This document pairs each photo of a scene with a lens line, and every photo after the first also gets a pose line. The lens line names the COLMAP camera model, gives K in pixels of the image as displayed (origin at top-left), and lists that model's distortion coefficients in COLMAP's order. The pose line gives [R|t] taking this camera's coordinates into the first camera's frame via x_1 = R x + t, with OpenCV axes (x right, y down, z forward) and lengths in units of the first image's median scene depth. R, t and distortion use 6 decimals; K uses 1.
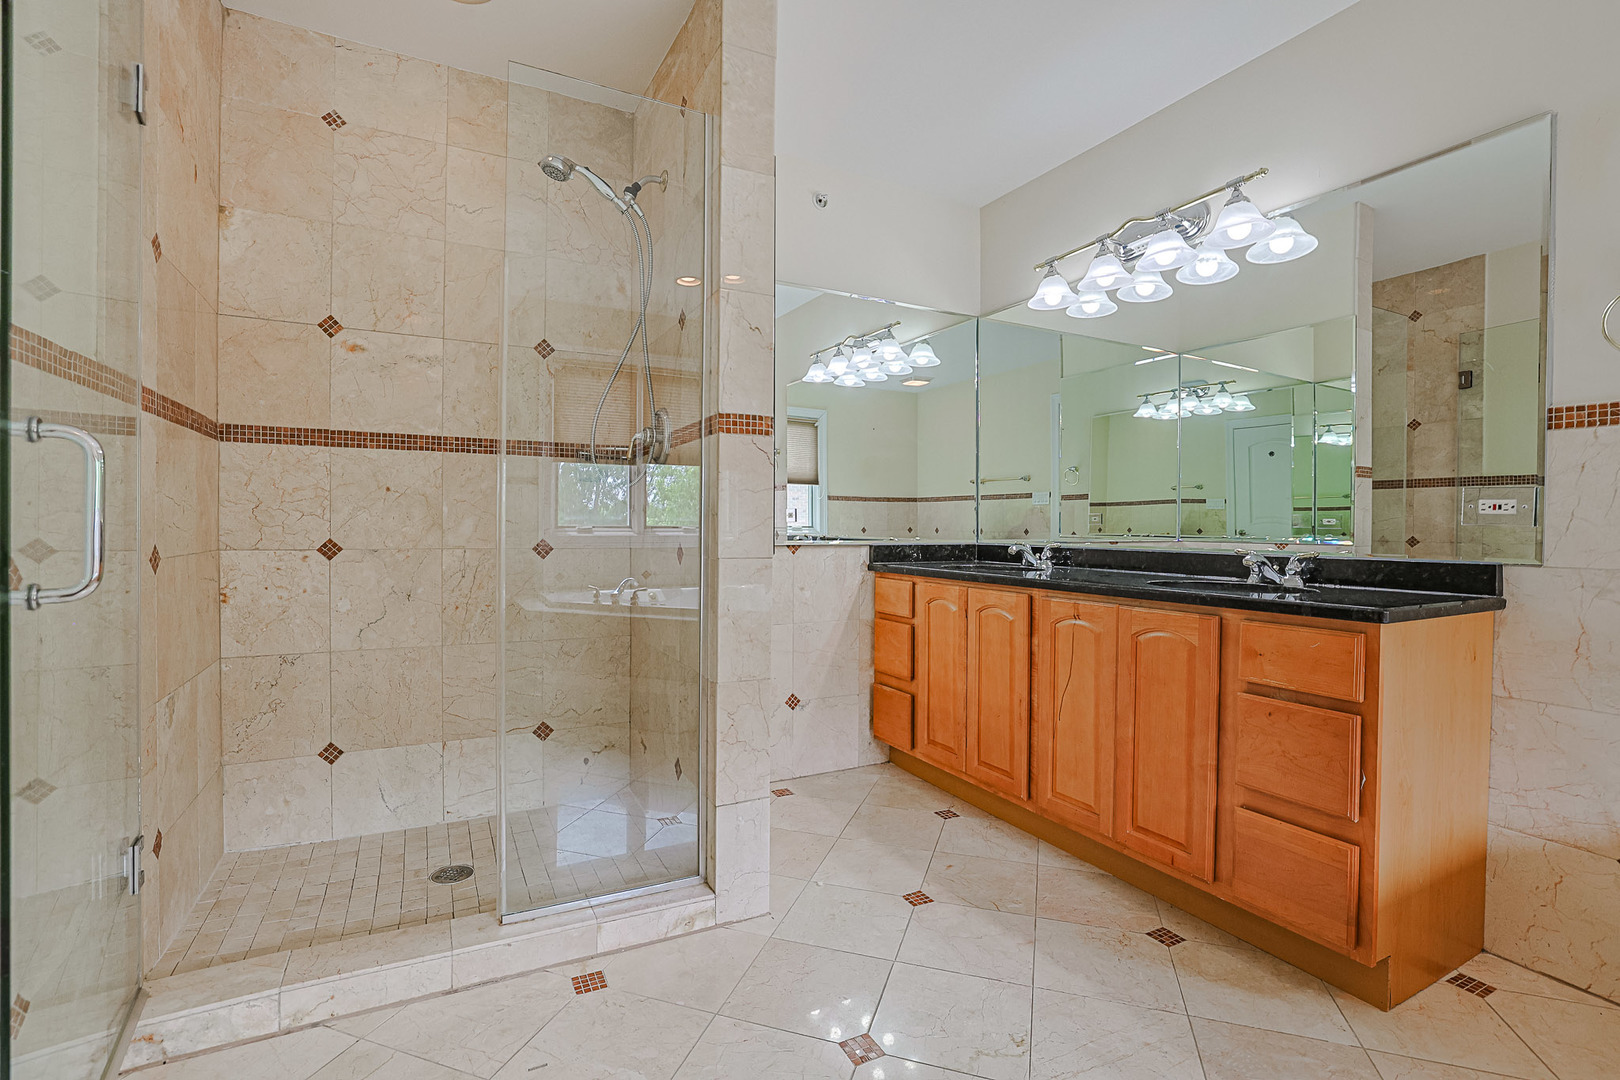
lens RADIAL K [[739.8, 0, 822.0], [0, 739.8, 527.3], [0, 0, 1]] dist [-0.022819, 0.009072]
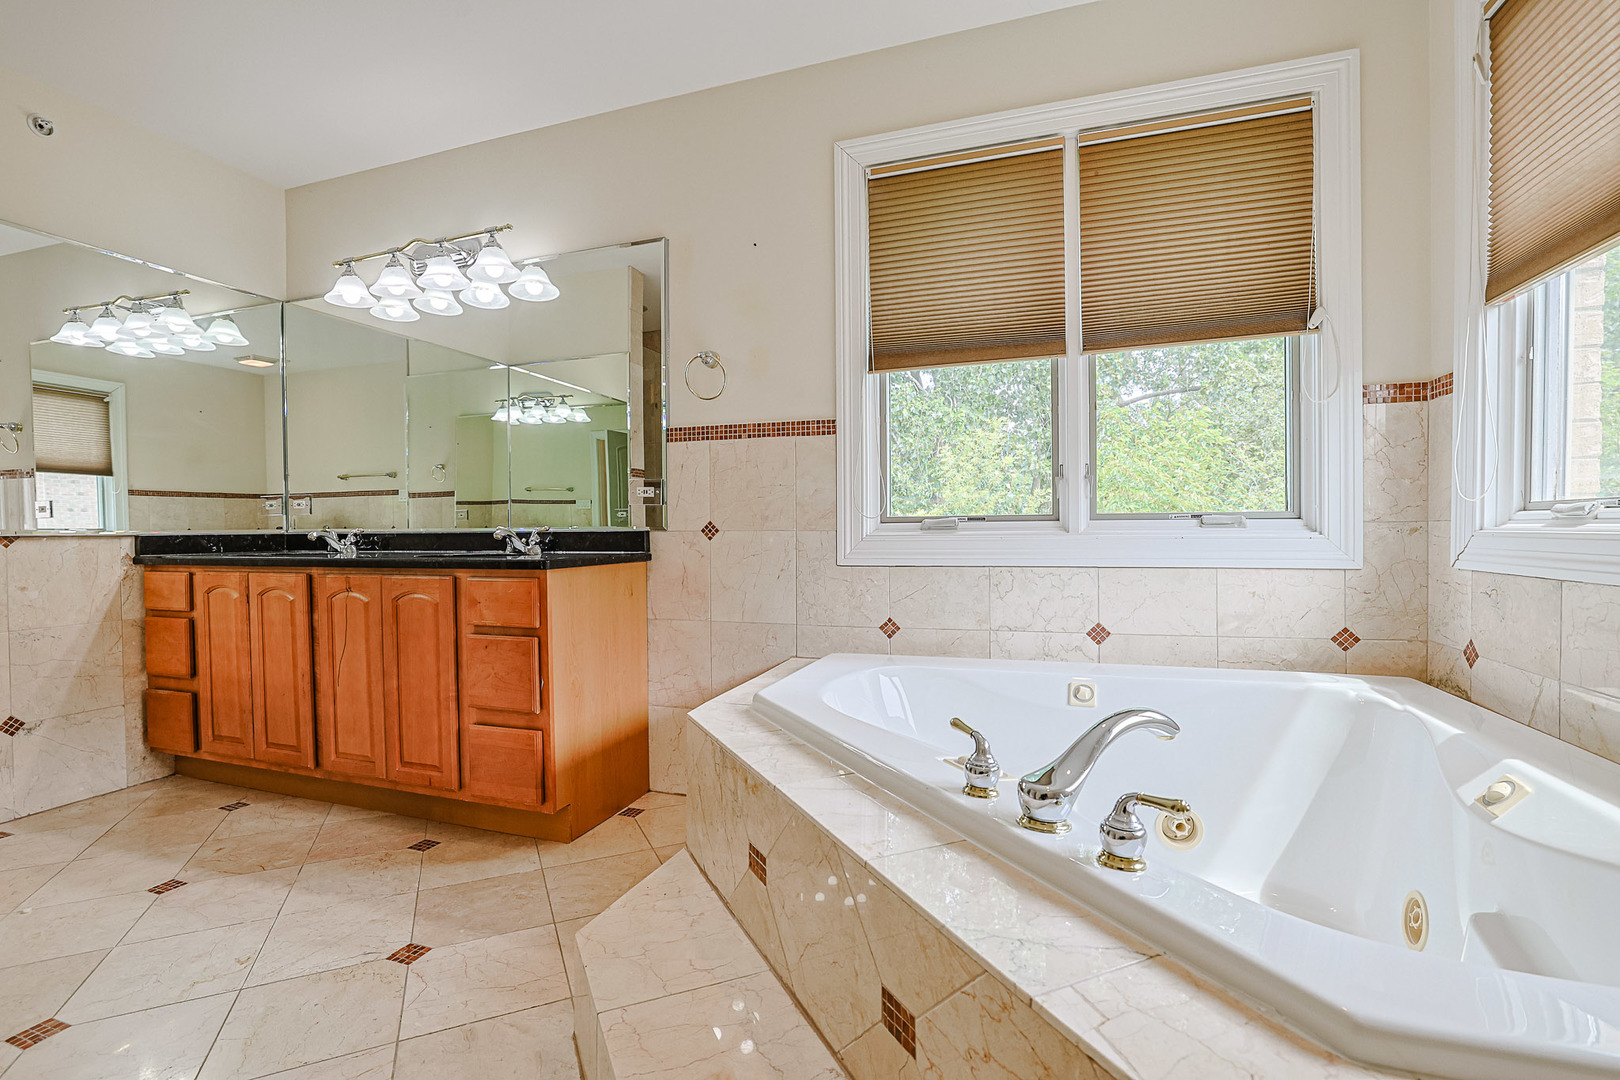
lens RADIAL K [[739.8, 0, 806.9], [0, 739.8, 540.5], [0, 0, 1]] dist [-0.022819, 0.009072]
pose [[0.755318, -0.022289, 0.654979, 0.130236], [0.016023, 0.999751, 0.015544, 0.037628], [-0.655162, -0.001246, 0.755487, -0.258433]]
